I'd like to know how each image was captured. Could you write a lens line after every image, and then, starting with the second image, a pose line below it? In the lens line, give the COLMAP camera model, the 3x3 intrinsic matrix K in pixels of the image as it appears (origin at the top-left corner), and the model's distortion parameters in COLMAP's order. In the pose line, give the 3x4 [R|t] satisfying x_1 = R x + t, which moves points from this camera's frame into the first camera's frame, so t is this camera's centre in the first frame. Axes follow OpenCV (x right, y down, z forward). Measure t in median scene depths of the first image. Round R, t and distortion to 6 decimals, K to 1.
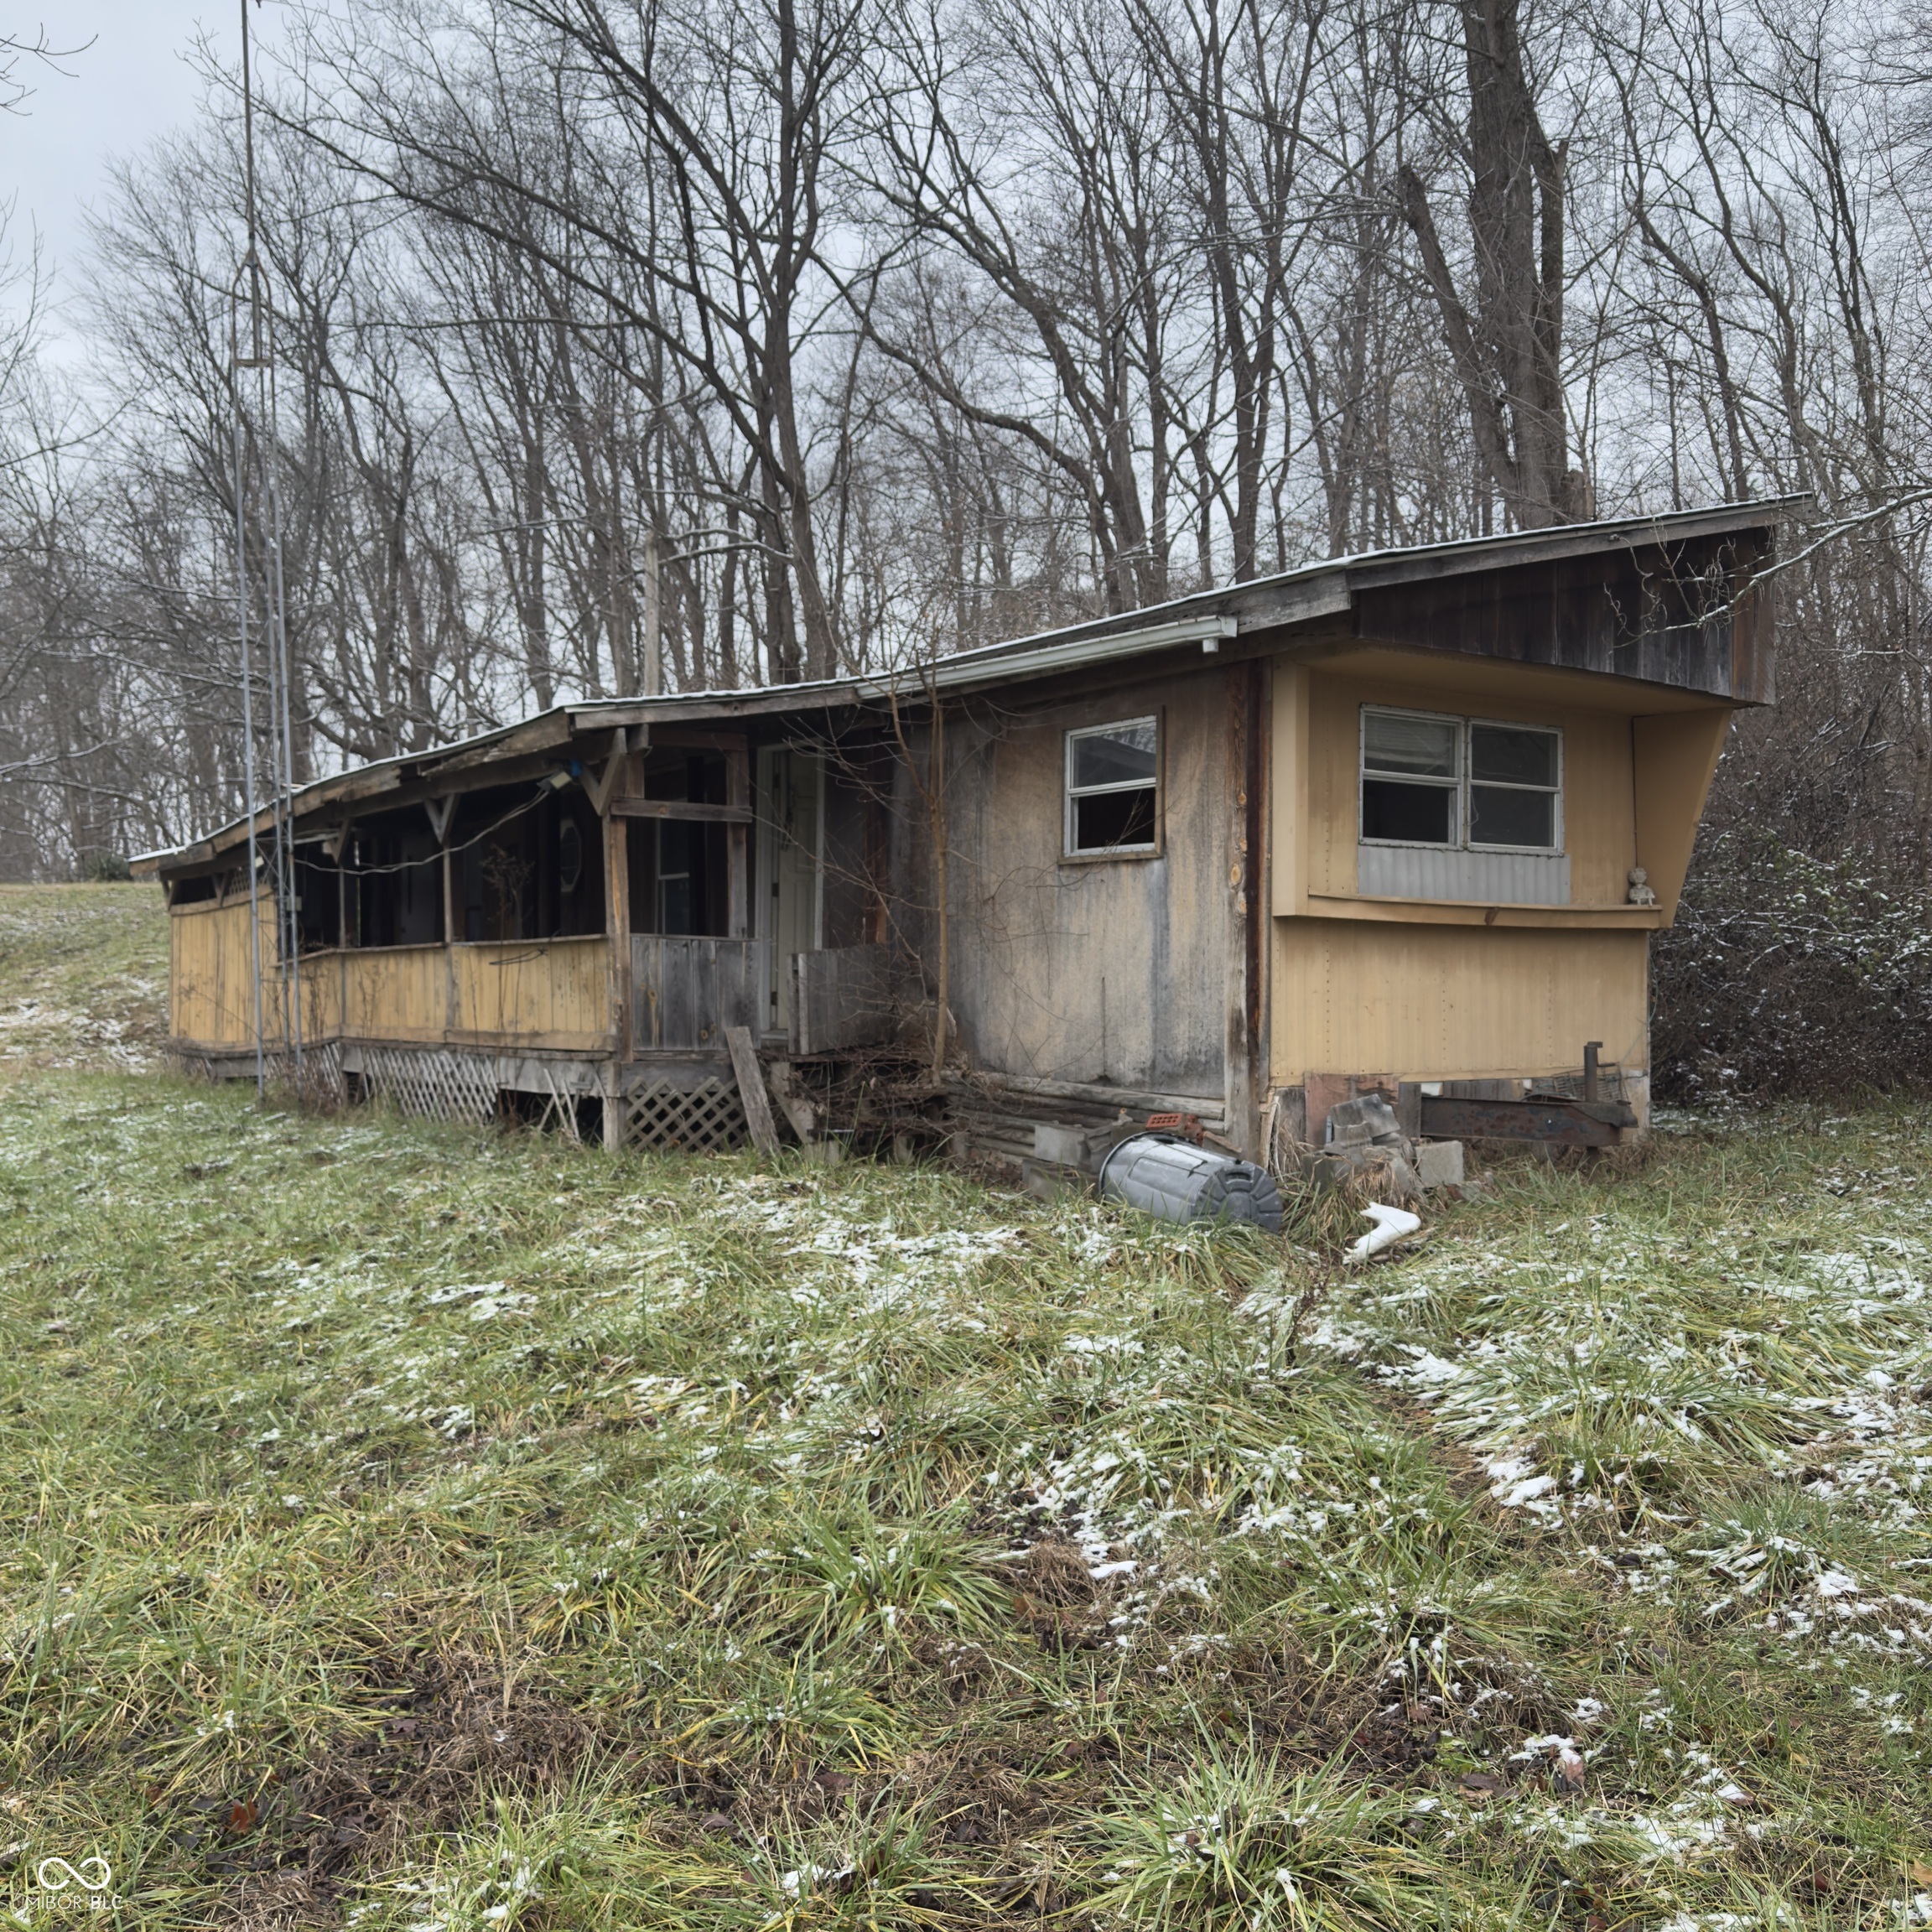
lens RADIAL K [[1855.6, 0, 966.5], [0, 1855.6, 972.8], [0, 0, 1]] dist [0.080545, 0.000000]
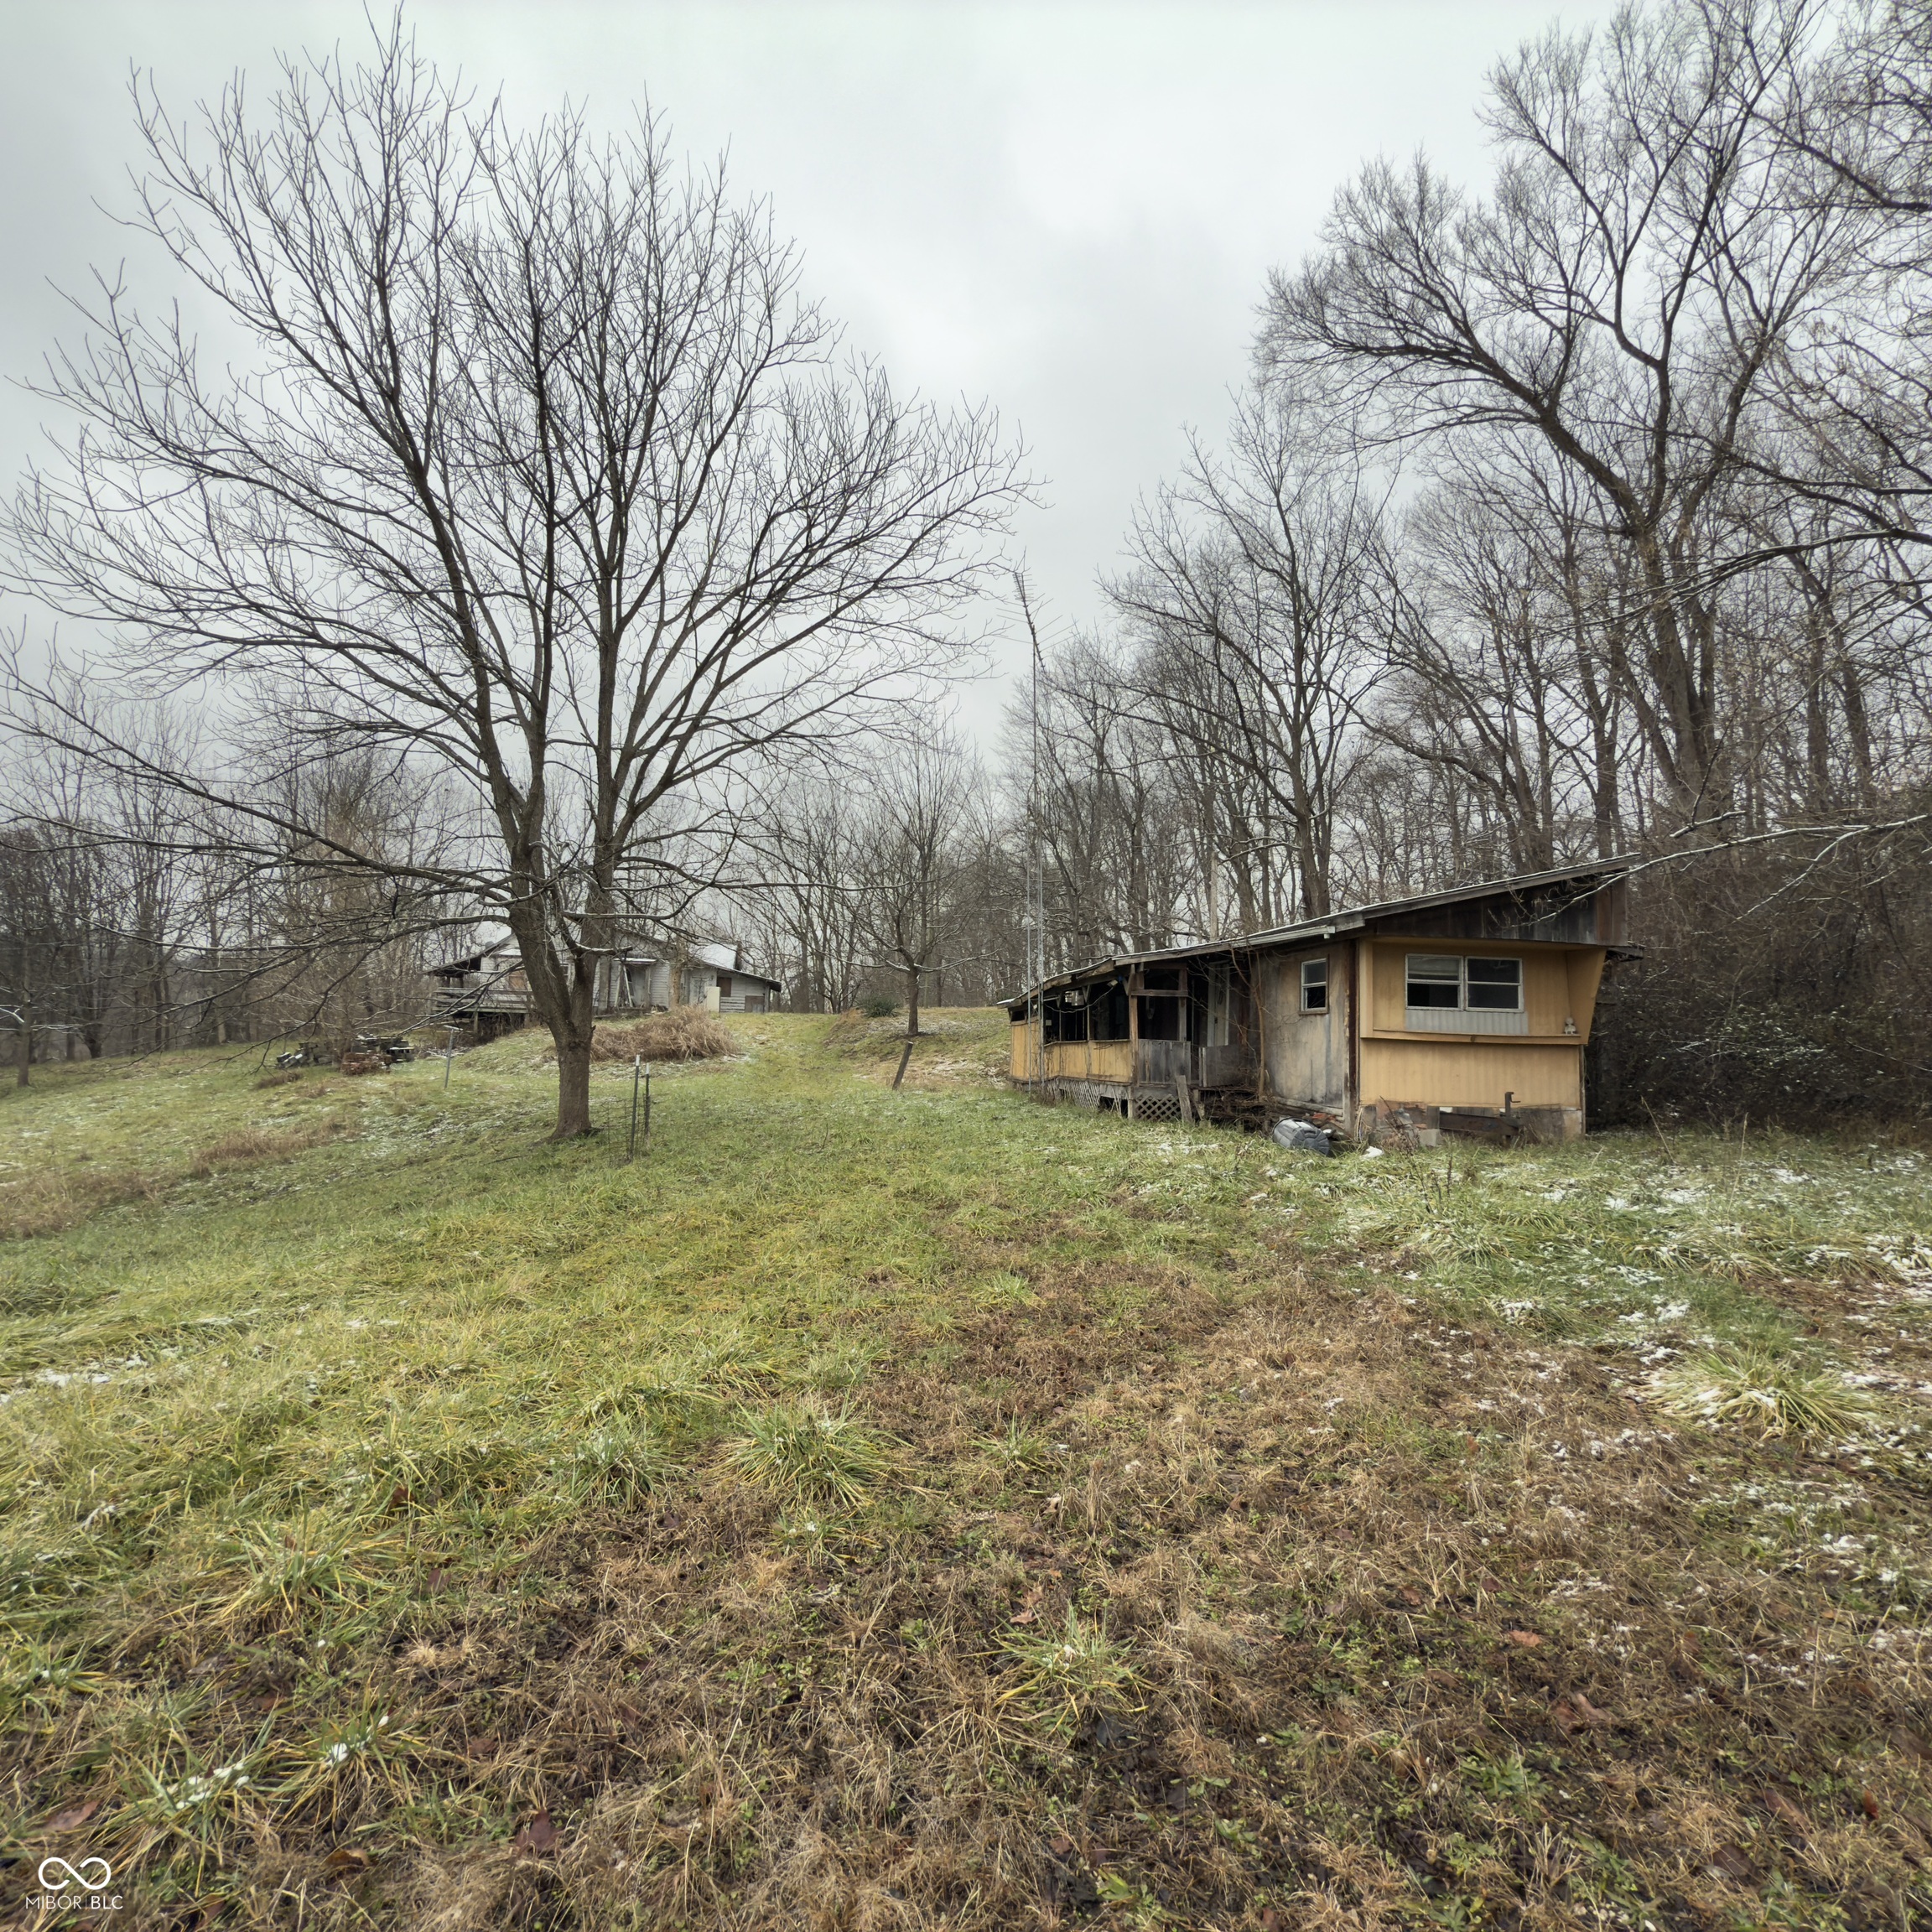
lens RADIAL K [[1035.1, 0, 968.3], [0, 1035.1, 965.0], [0, 0, 1]] dist [-0.000197, -0.000019]
pose [[0.887174, -0.016759, -0.461131, 0.298046], [-0.020644, 0.996898, -0.075948, -0.009199], [0.460973, 0.076899, 0.884076, -0.454901]]
